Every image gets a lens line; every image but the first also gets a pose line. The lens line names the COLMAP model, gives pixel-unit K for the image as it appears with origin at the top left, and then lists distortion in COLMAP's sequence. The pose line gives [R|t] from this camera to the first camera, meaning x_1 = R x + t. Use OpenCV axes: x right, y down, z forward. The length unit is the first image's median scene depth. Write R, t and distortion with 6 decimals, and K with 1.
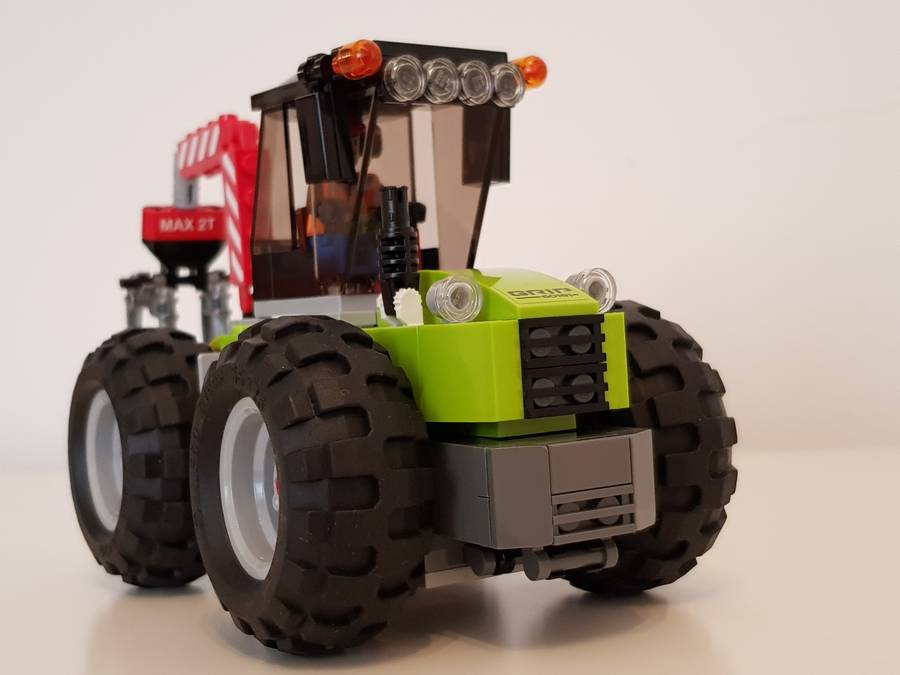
lens RADIAL K [[1424.1, 0, 450.0], [0, 1424.1, 337.5], [0, 0, 1]] dist [0.079929, 0.019069]
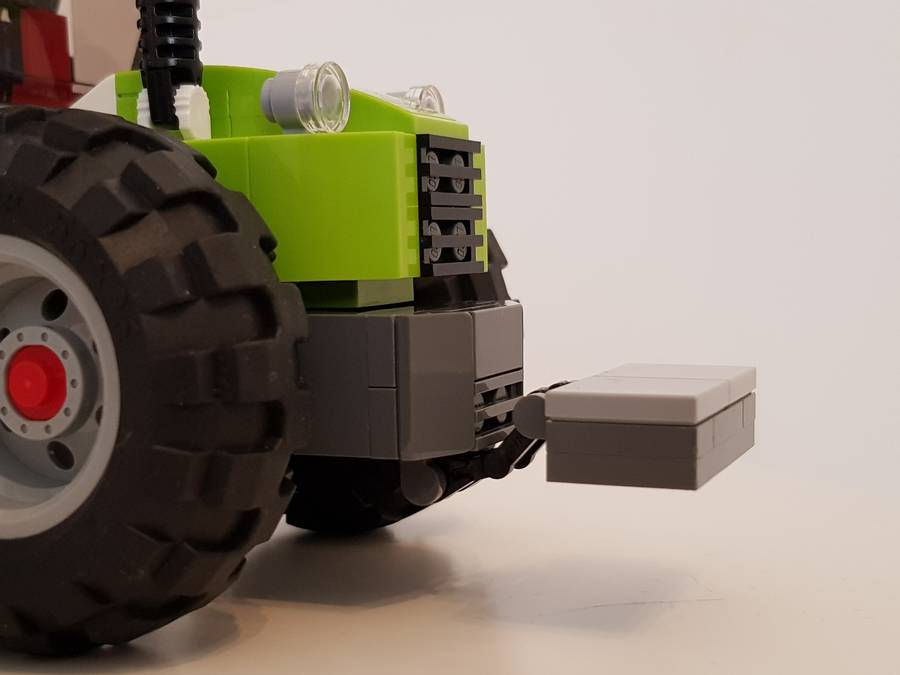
lens RADIAL K [[1424.1, 0, 450.0], [0, 1424.1, 337.5], [0, 0, 1]] dist [0.079929, 0.019069]
pose [[0.801395, -0.002324, 0.598130, -0.333677], [-0.013536, 0.999666, 0.022020, 0.066673], [-0.597982, -0.025743, 0.801096, 0.402911]]
